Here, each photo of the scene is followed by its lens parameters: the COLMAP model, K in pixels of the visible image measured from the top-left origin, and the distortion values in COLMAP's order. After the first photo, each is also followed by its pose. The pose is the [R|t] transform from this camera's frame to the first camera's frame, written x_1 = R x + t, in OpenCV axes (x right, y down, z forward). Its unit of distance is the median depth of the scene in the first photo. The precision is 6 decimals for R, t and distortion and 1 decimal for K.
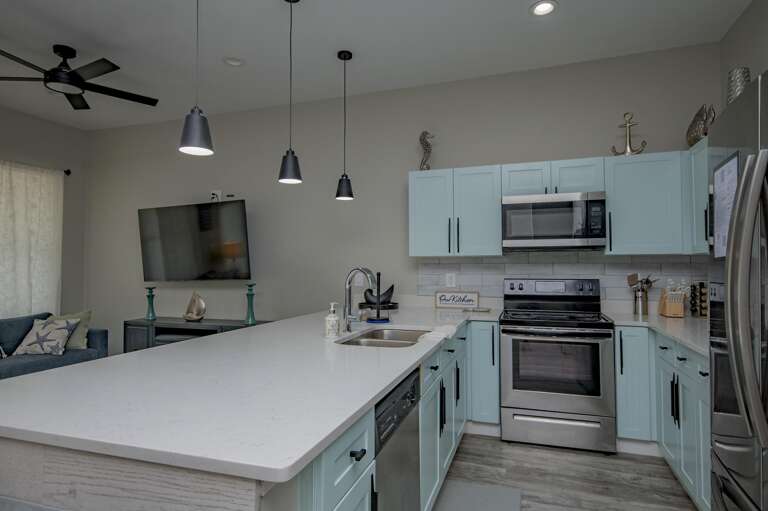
lens RADIAL K [[435.2, 0, 384.0], [0, 435.2, 255.5], [0, 0, 1]] dist [0.003600, 0.001510]
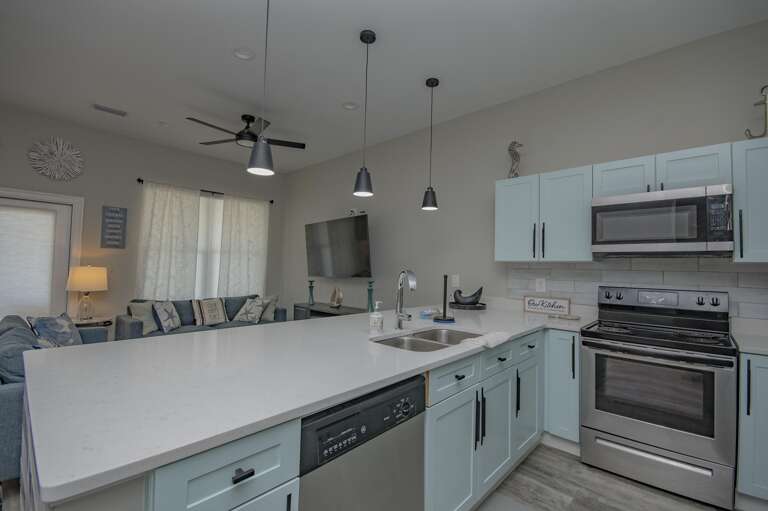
lens RADIAL K [[336.6, 0, 384.0], [0, 336.6, 255.5], [0, 0, 1]] dist [0.000676, -0.008855]
pose [[0.911385, 0.008929, -0.411457, 0.160800], [-0.015103, 0.999817, -0.011757, 0.002662], [0.411277, 0.016930, 0.911353, 0.158900]]
